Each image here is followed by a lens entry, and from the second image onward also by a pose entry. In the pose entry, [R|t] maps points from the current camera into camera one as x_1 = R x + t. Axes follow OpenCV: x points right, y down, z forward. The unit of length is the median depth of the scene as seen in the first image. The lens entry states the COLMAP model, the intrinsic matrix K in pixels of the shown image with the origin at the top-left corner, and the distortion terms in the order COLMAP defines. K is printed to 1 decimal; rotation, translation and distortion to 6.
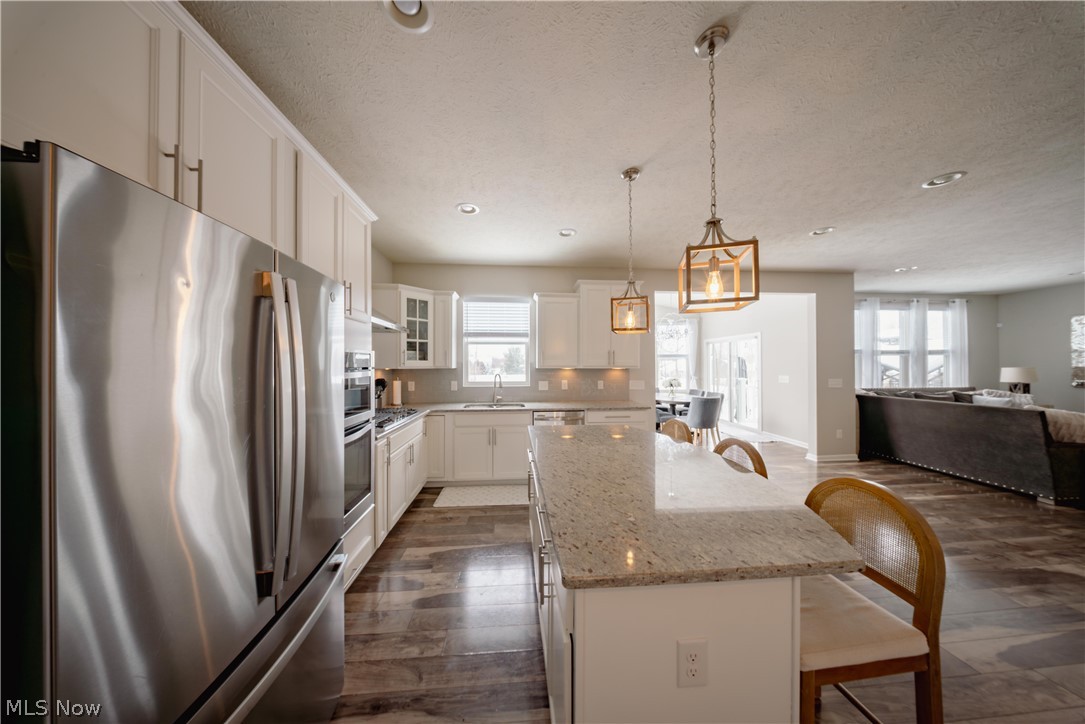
lens RADIAL K [[313.3, 0, 539.1], [0, 313.3, 364.3], [0, 0, 1]] dist [-0.001189, -0.000075]
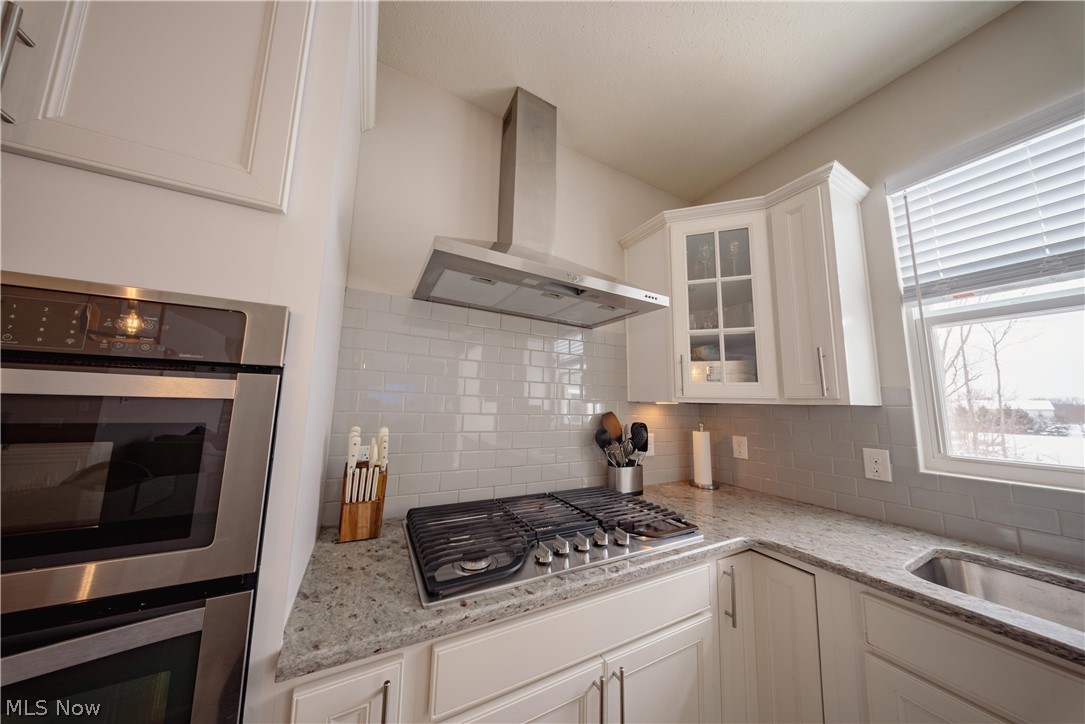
lens RADIAL K [[318.6, 0, 539.5], [0, 318.6, 362.3], [0, 0, 1]] dist [0.004309, -0.002523]
pose [[0.395780, -0.108470, -0.911917, -0.115679], [-0.023783, 0.991456, -0.128253, 0.018850], [0.918037, 0.072448, 0.389819, 0.623828]]
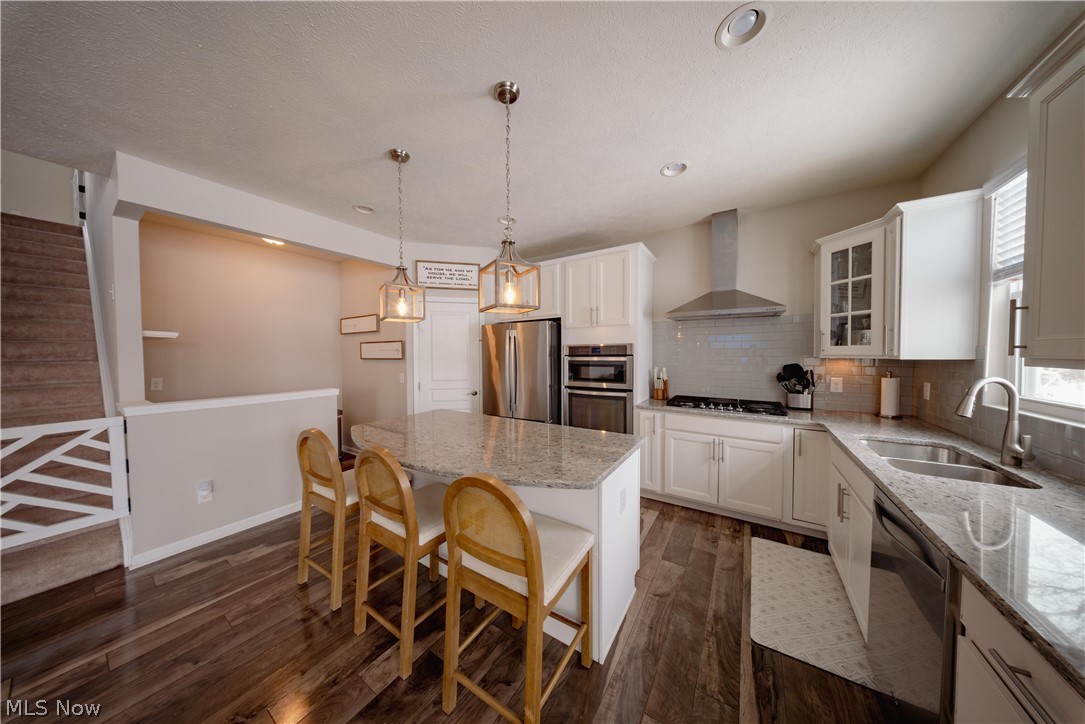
lens RADIAL K [[318.6, 0, 539.5], [0, 318.6, 362.3], [0, 0, 1]] dist [0.004309, -0.002523]
pose [[-0.612977, 0.026163, -0.789668, 0.490682], [0.004863, 0.999558, 0.029342, -0.000458], [0.790086, 0.014145, -0.612833, 0.883082]]
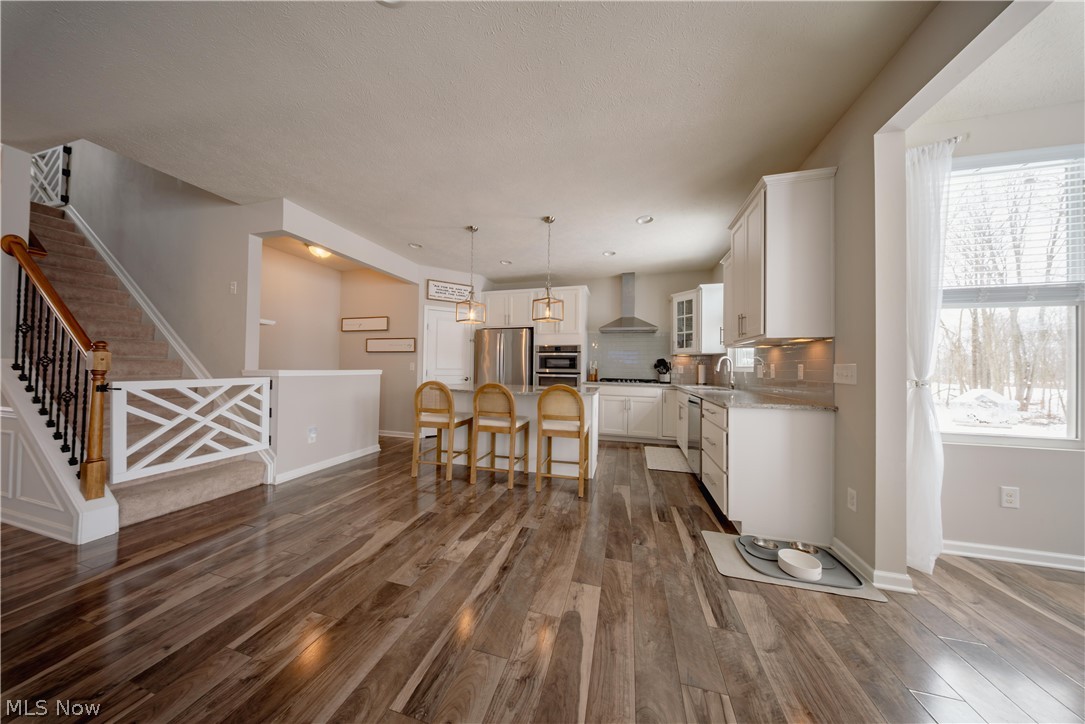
lens RADIAL K [[318.6, 0, 539.5], [0, 318.6, 362.3], [0, 0, 1]] dist [0.004309, -0.002523]
pose [[-0.343683, -0.019436, -0.938885, 1.029950], [-0.013653, 0.999784, -0.015699, 0.074564], [0.938987, 0.007423, -0.343874, 0.872010]]
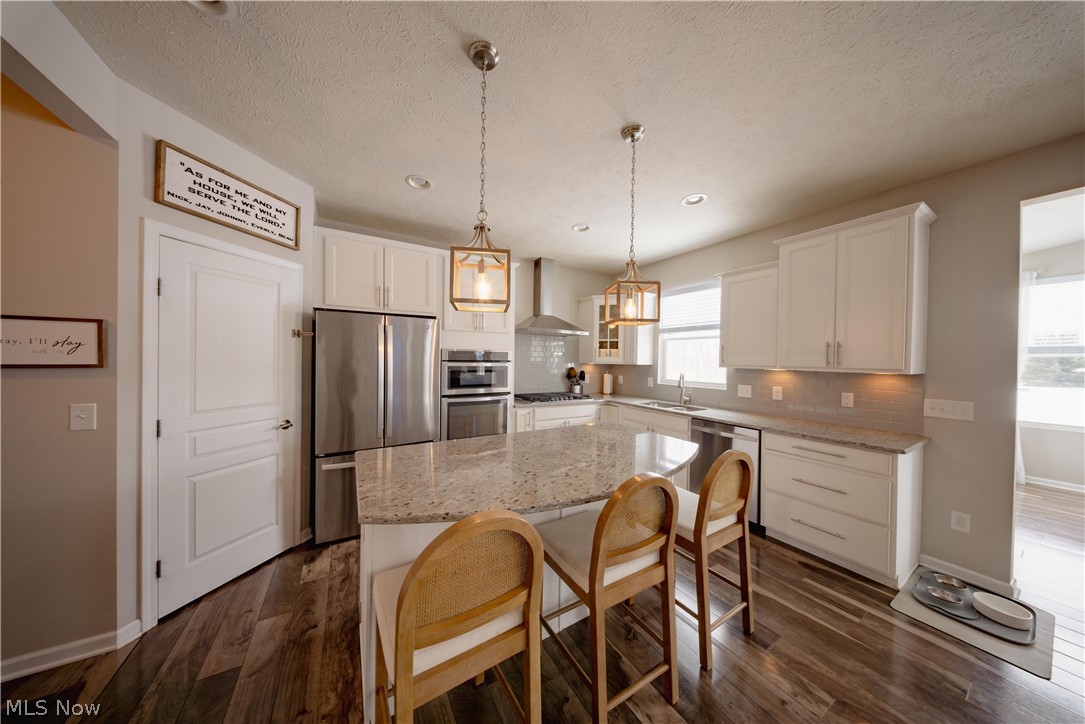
lens RADIAL K [[318.6, 0, 539.5], [0, 318.6, 362.3], [0, 0, 1]] dist [0.004309, -0.002523]
pose [[0.440461, 0.018678, -0.897577, 0.554868], [-0.017634, 0.999771, 0.012151, -0.002694], [0.897598, 0.010476, 0.440690, 0.238702]]
